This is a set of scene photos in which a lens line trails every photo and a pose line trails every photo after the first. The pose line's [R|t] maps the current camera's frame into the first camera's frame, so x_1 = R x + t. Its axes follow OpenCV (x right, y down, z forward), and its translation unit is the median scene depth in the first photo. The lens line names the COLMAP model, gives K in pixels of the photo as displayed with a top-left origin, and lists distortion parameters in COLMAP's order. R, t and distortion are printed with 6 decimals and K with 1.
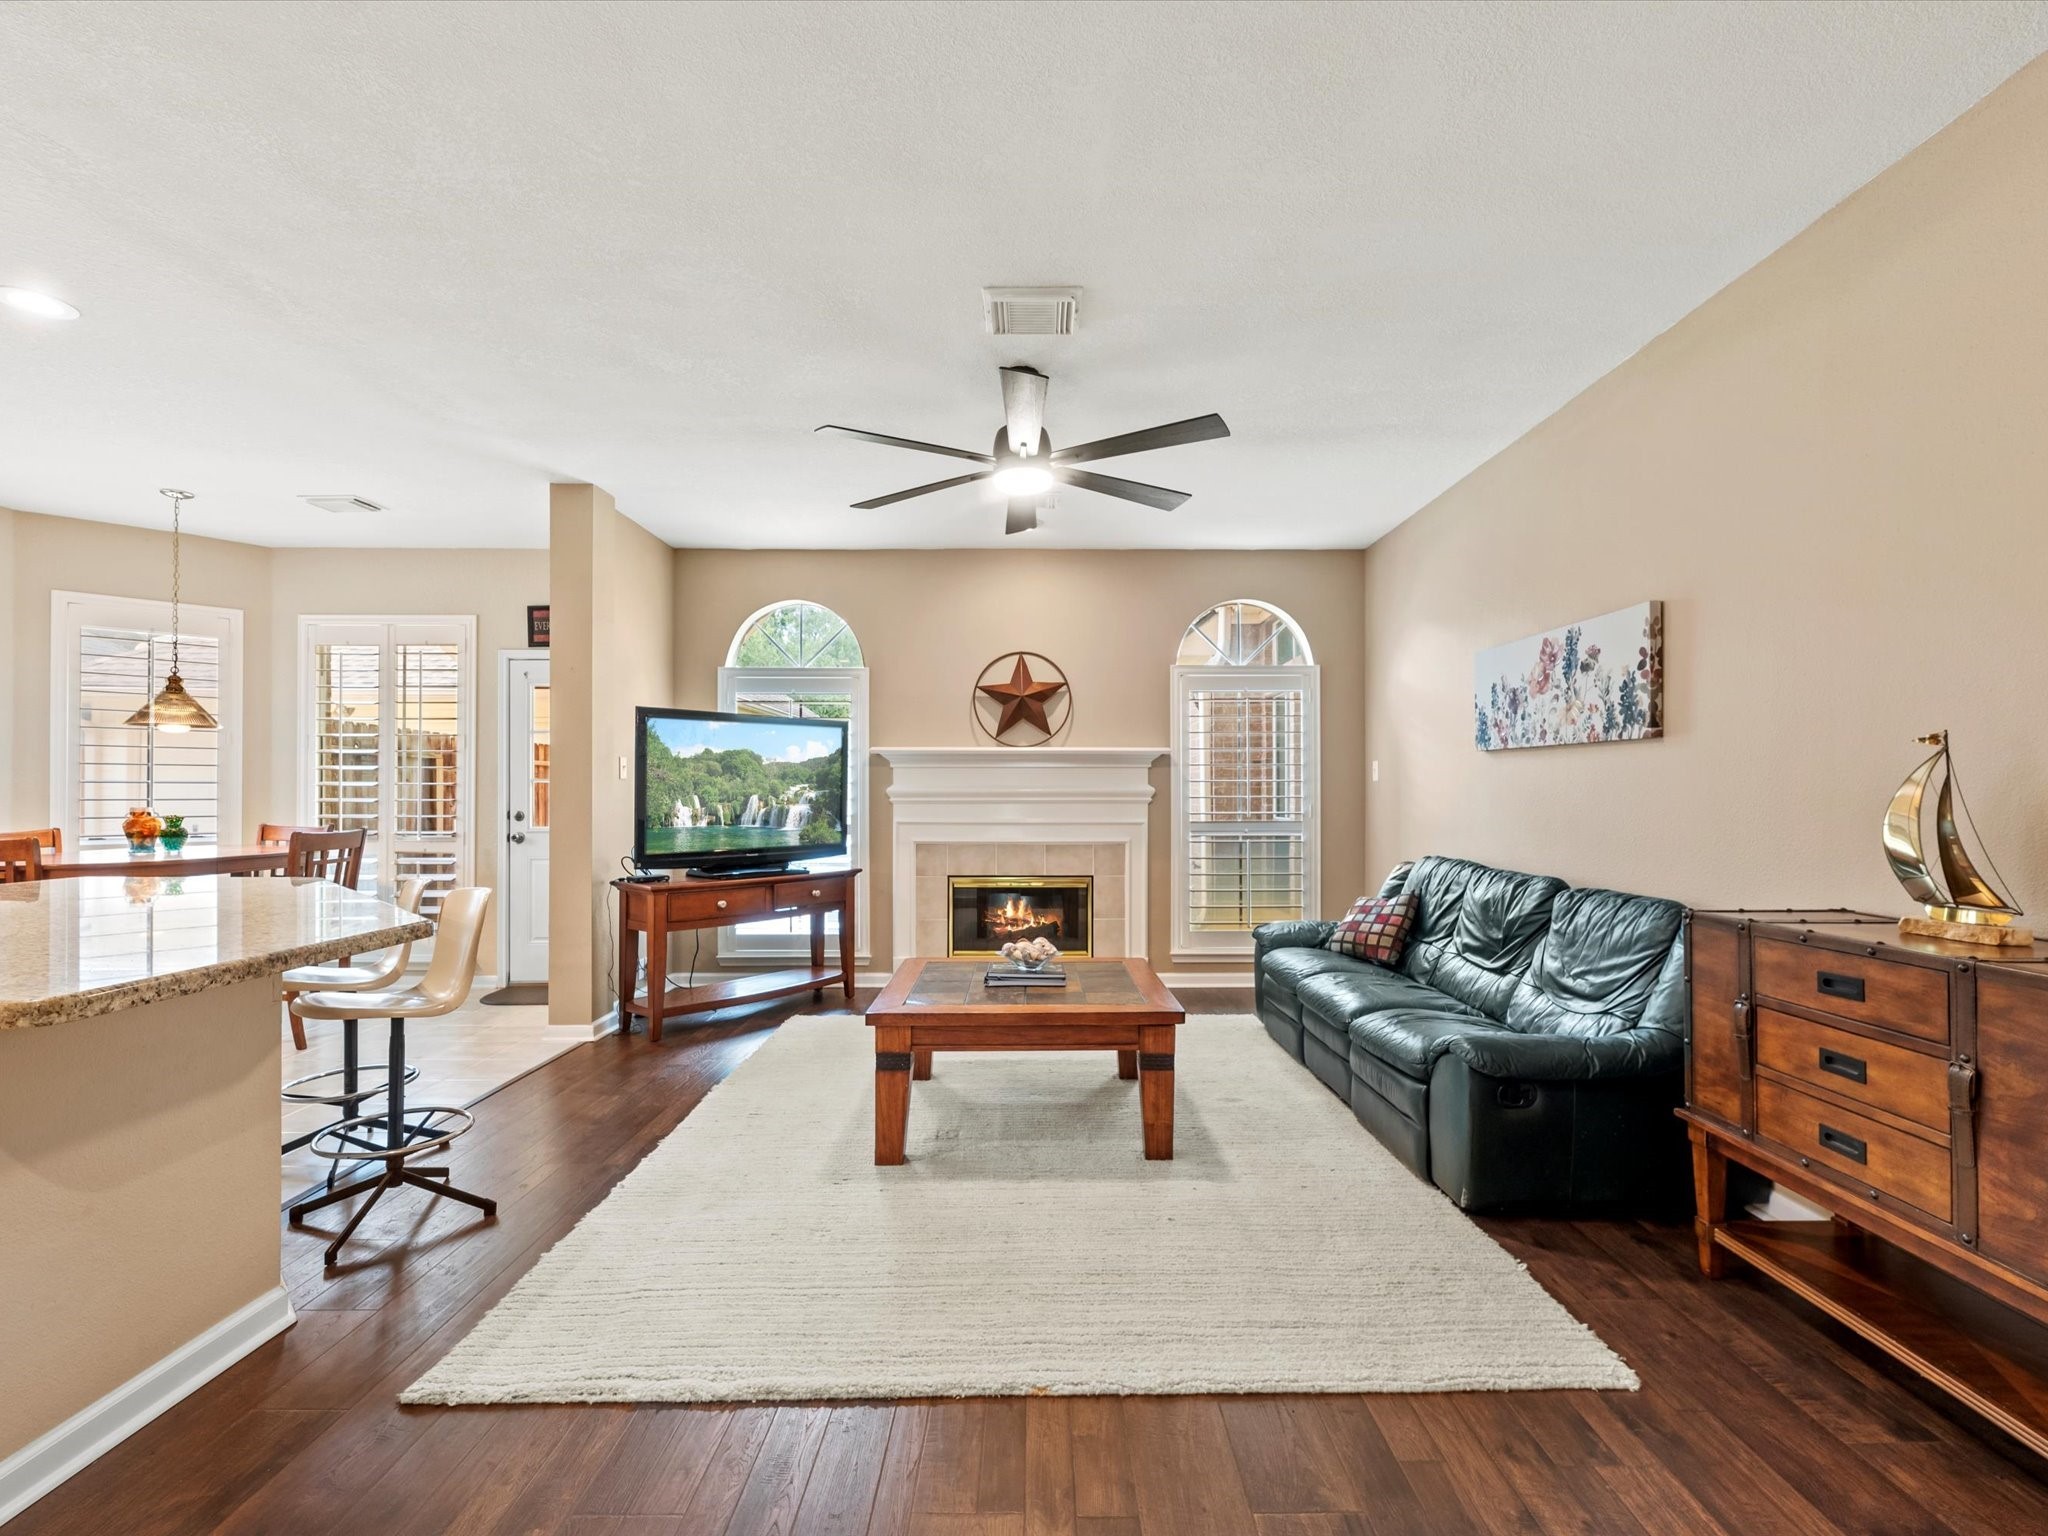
lens RADIAL K [[925.5, 0, 1033.4], [0, 925.5, 783.8], [0, 0, 1]] dist [0.001517, 0.000049]
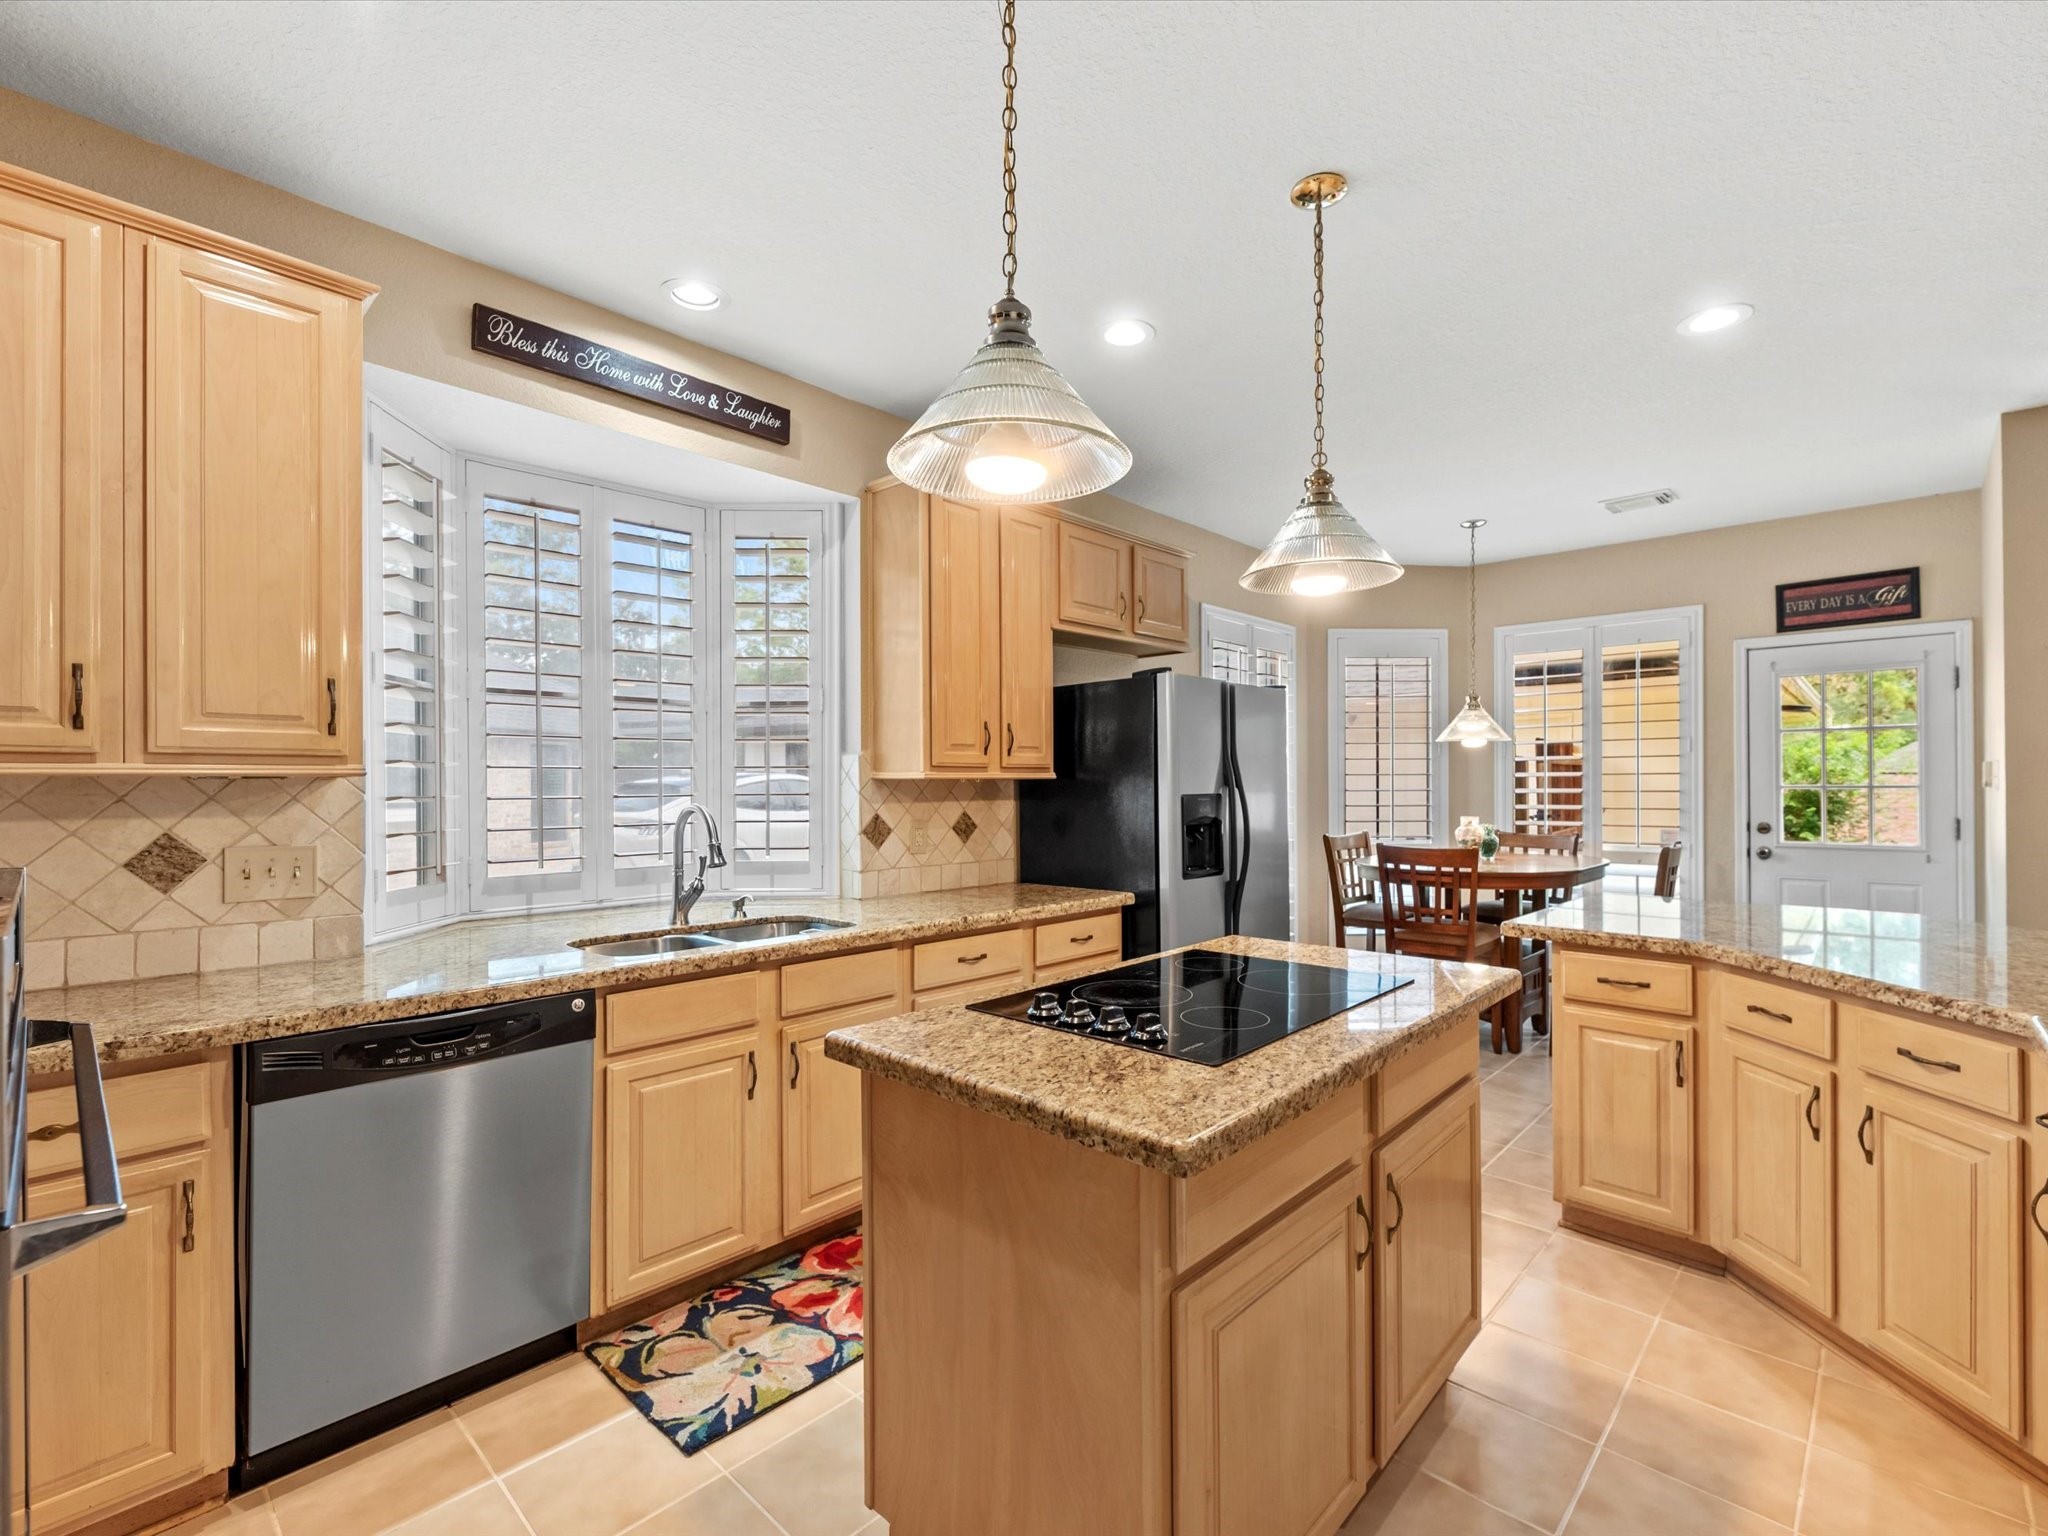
lens RADIAL K [[925.5, 0, 1041.3], [0, 925.5, 779.8], [0, 0, 1]] dist [0.001517, 0.000049]
pose [[0.733872, -0.006004, -0.679261, -0.467660], [0.009718, 0.999951, 0.001660, -0.019072], [0.679218, -0.007820, 0.733895, -0.105856]]
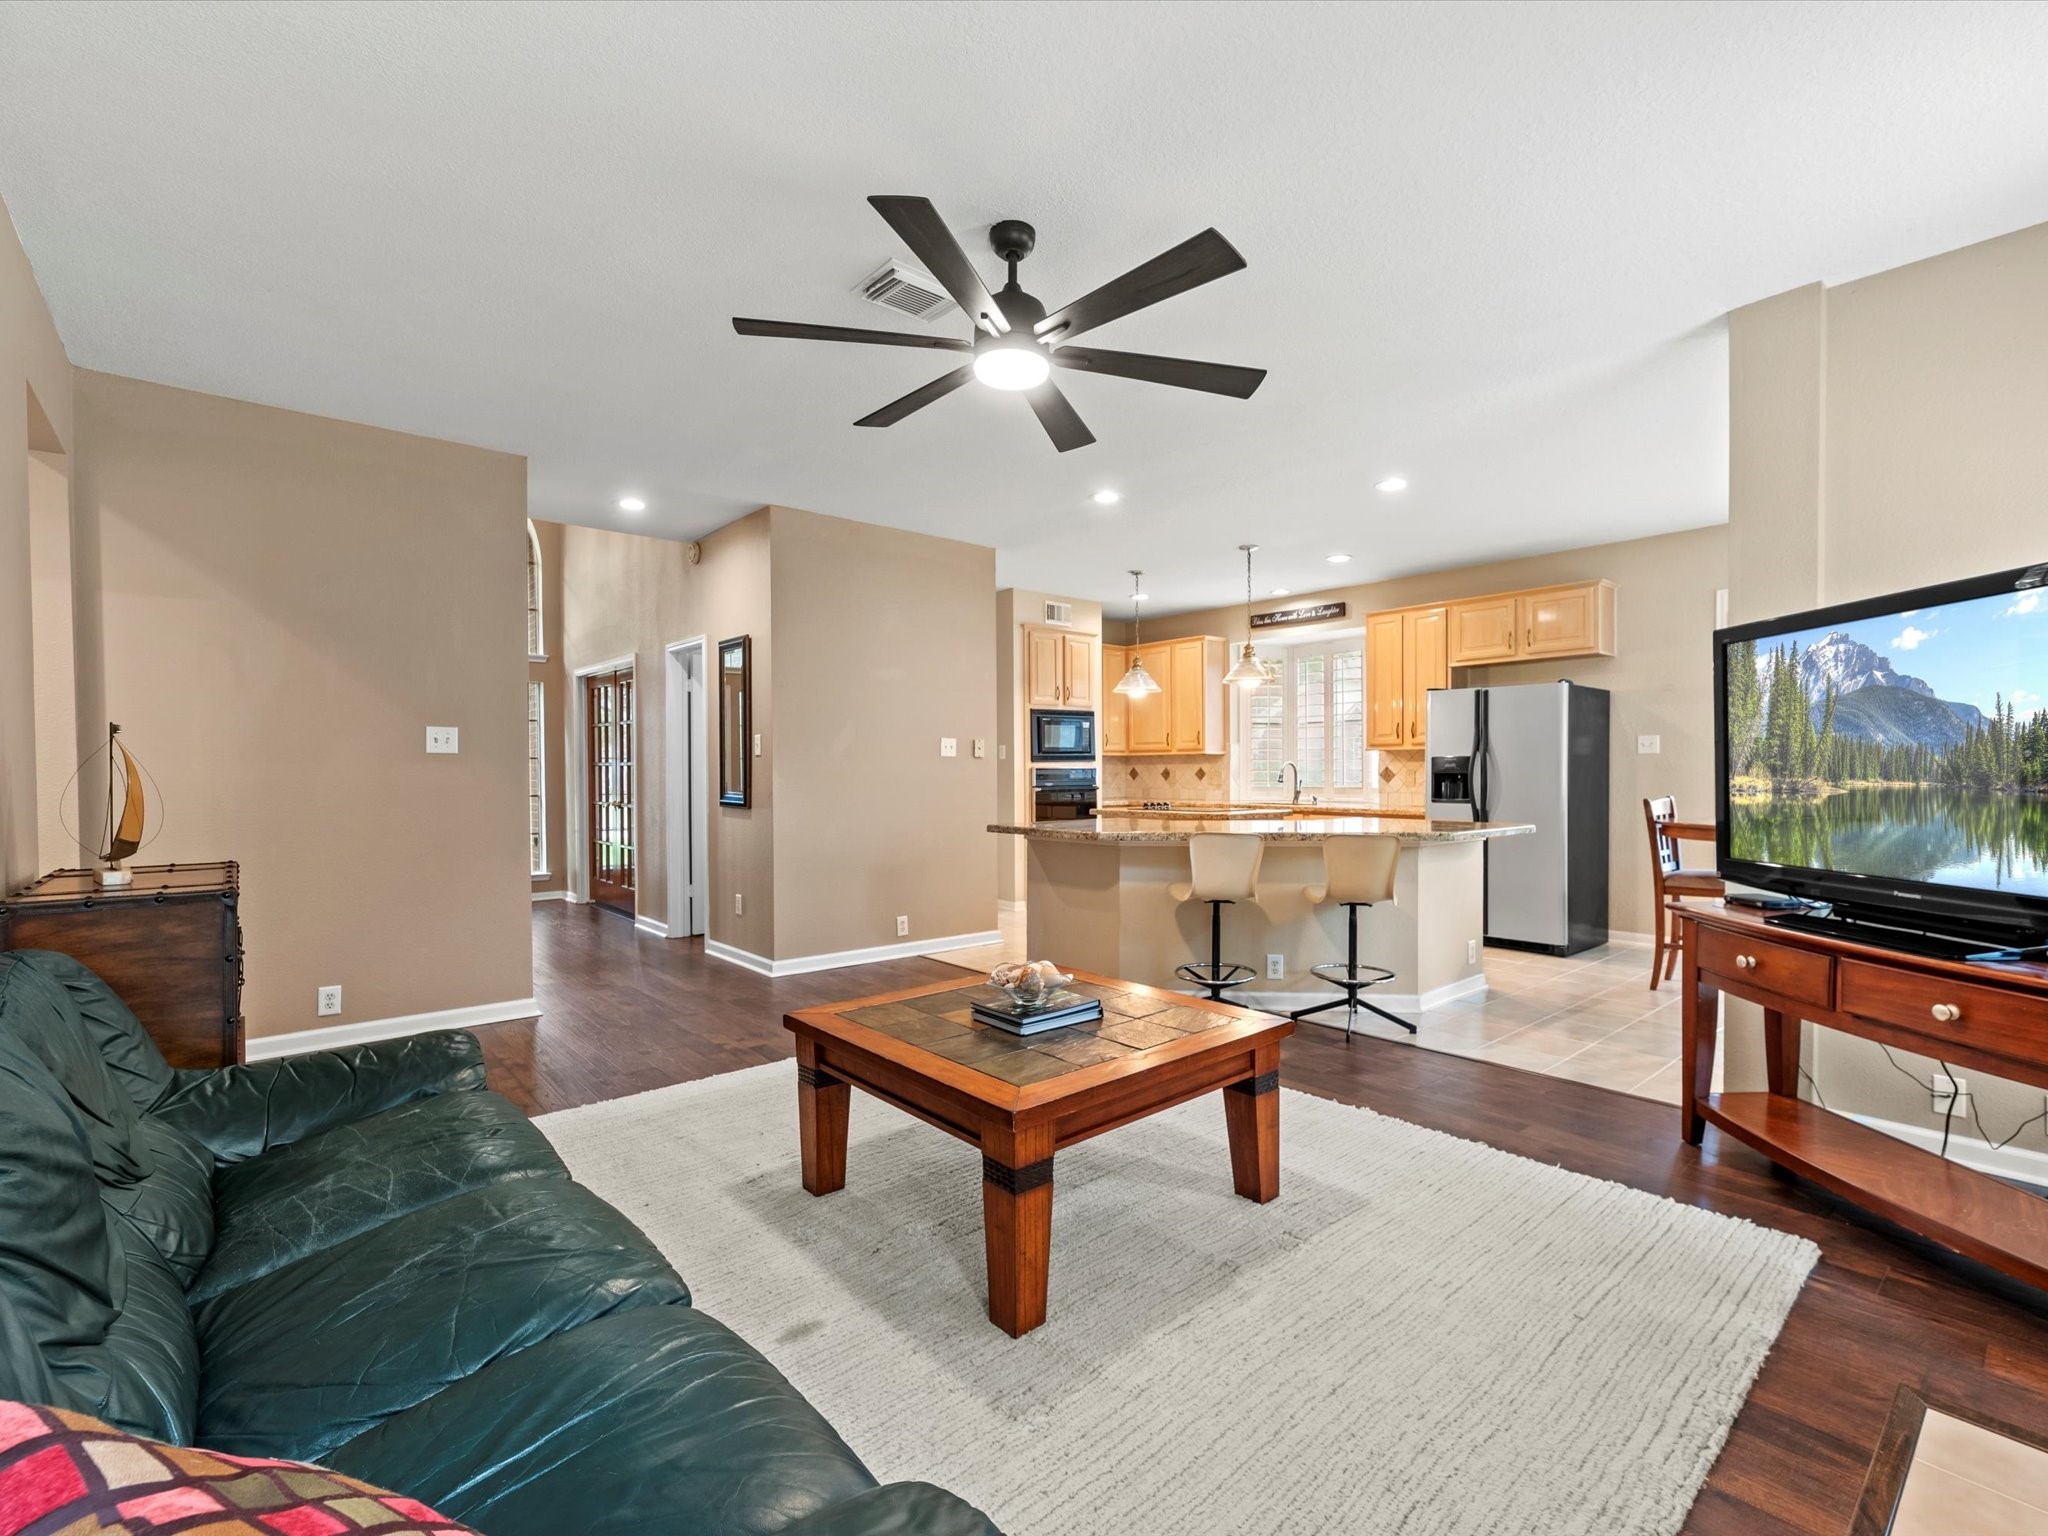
lens RADIAL K [[925.5, 0, 1041.8], [0, 925.5, 786.2], [0, 0, 1]] dist [0.001517, 0.000049]
pose [[-0.753207, 0.015329, -0.657605, 0.284512], [0.011199, 0.999882, 0.010480, 0.011288], [0.657689, 0.000529, -0.753290, 0.939233]]
